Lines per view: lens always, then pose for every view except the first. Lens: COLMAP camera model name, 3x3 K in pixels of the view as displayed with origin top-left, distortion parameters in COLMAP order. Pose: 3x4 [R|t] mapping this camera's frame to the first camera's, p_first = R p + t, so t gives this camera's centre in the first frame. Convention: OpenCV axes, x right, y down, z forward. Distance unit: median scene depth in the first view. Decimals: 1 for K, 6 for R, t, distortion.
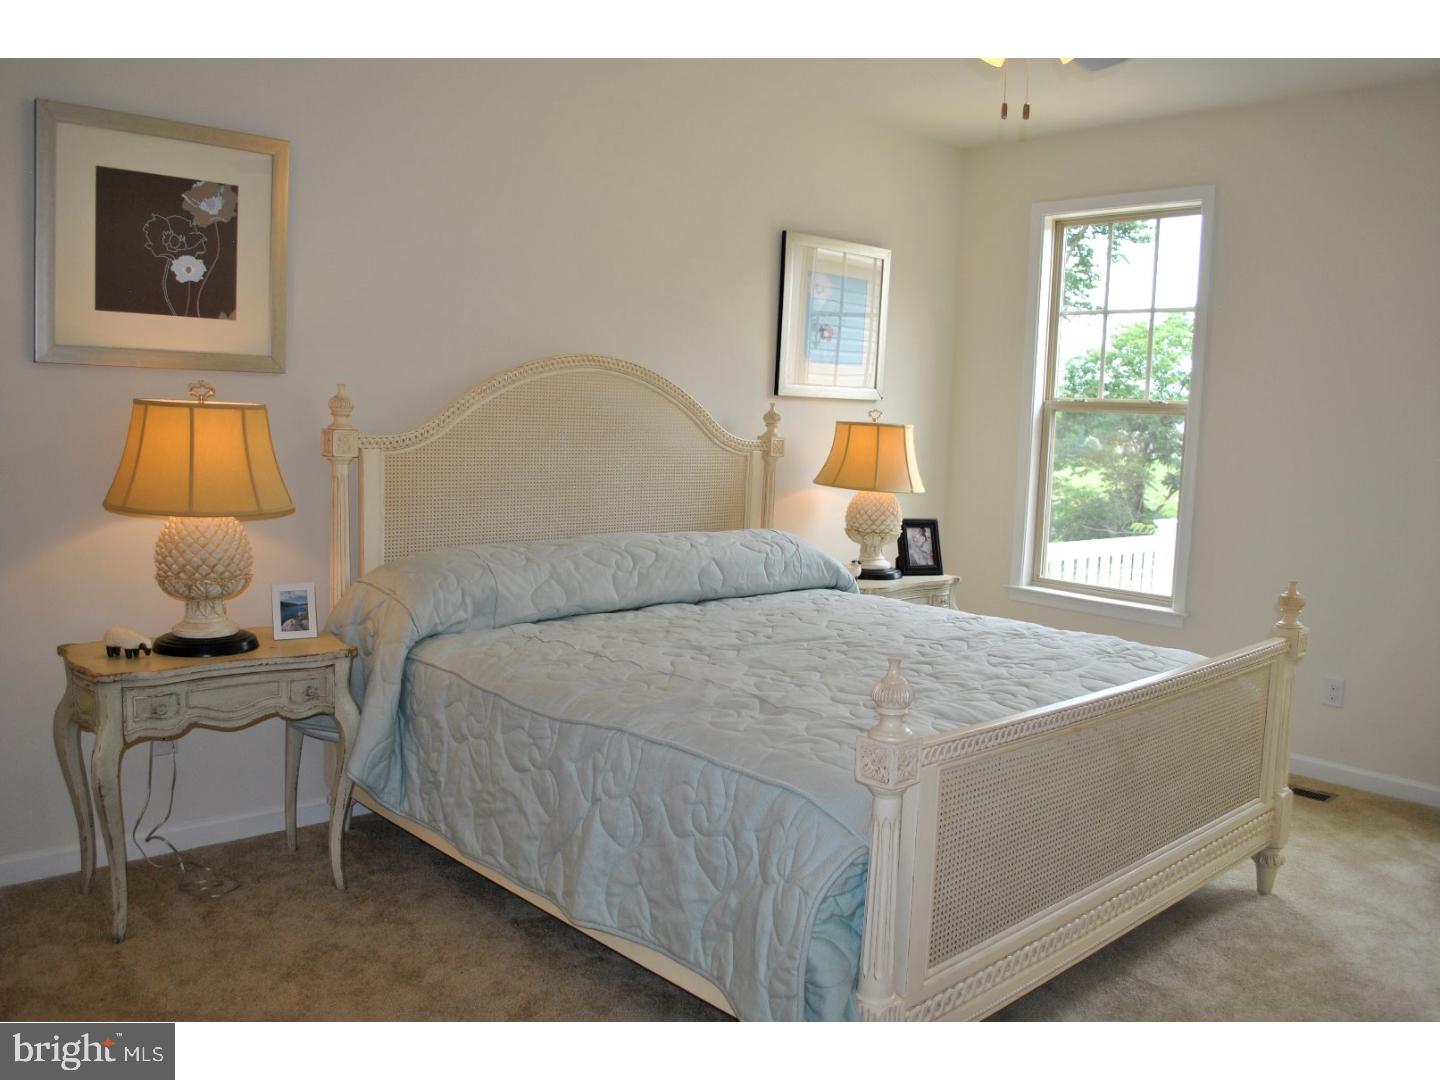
lens RADIAL K [[1138.7, 0, 683.1], [0, 1138.7, 535.7], [0, 0, 1]] dist [-0.117667, 0.001852]
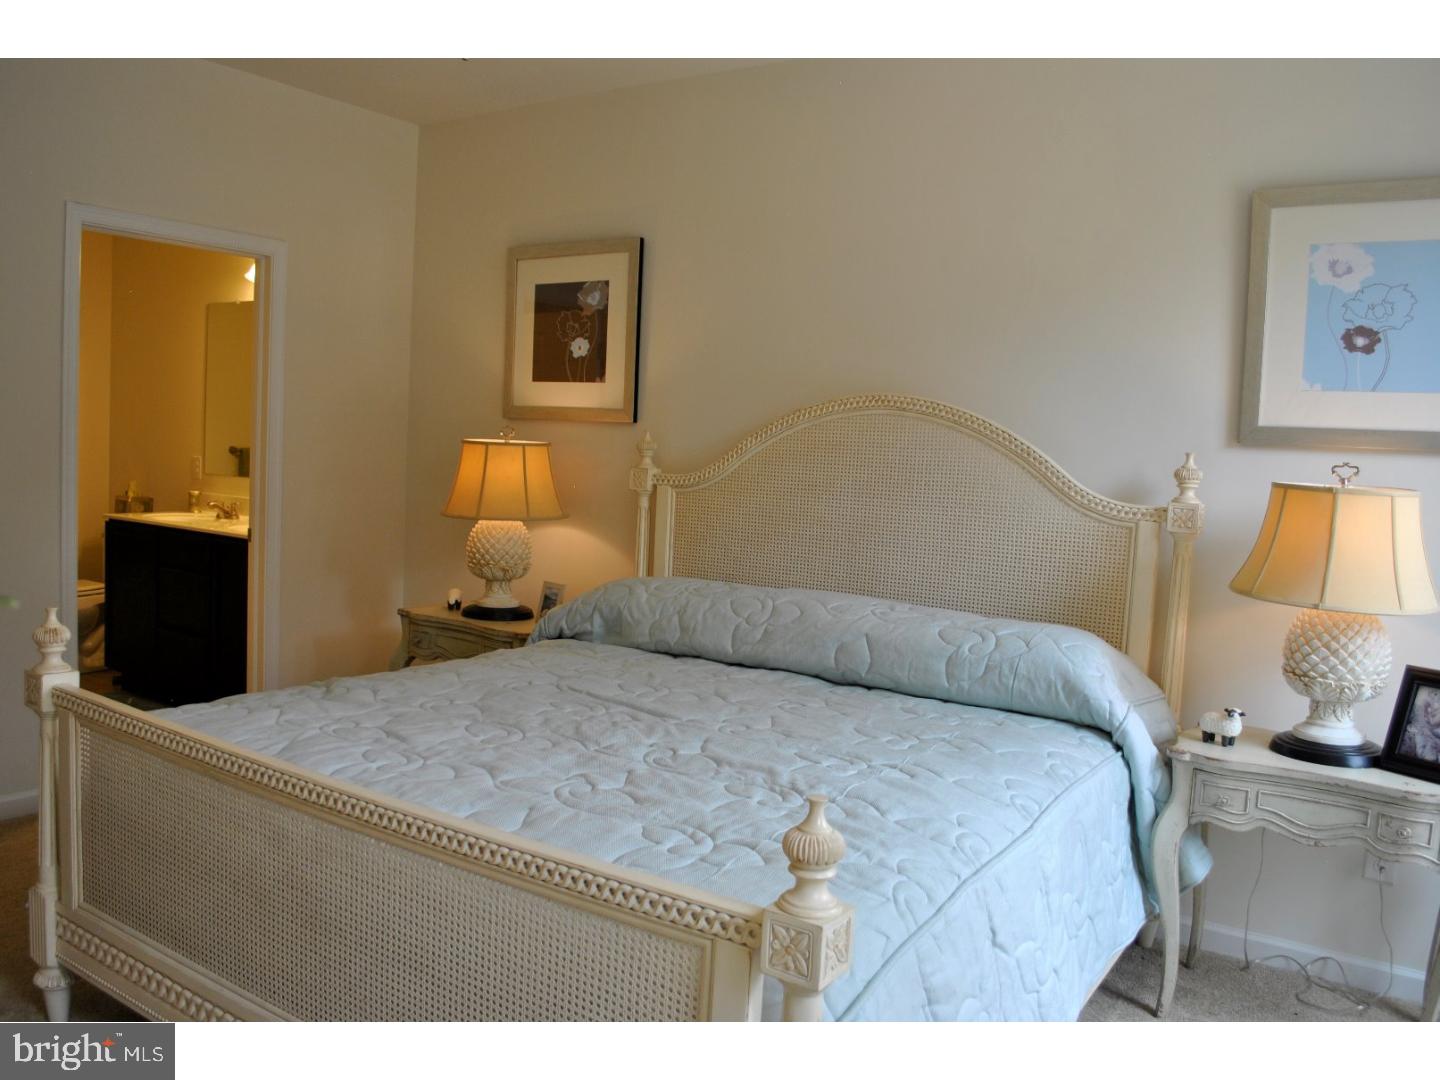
lens RADIAL K [[1138.7, 0, 683.1], [0, 1138.7, 535.7], [0, 0, 1]] dist [-0.117667, 0.001852]
pose [[0.208900, 0.048774, -0.976720, 0.935113], [-0.146275, 0.989078, 0.018106, -0.053492], [0.966936, 0.139088, 0.213753, 0.831758]]
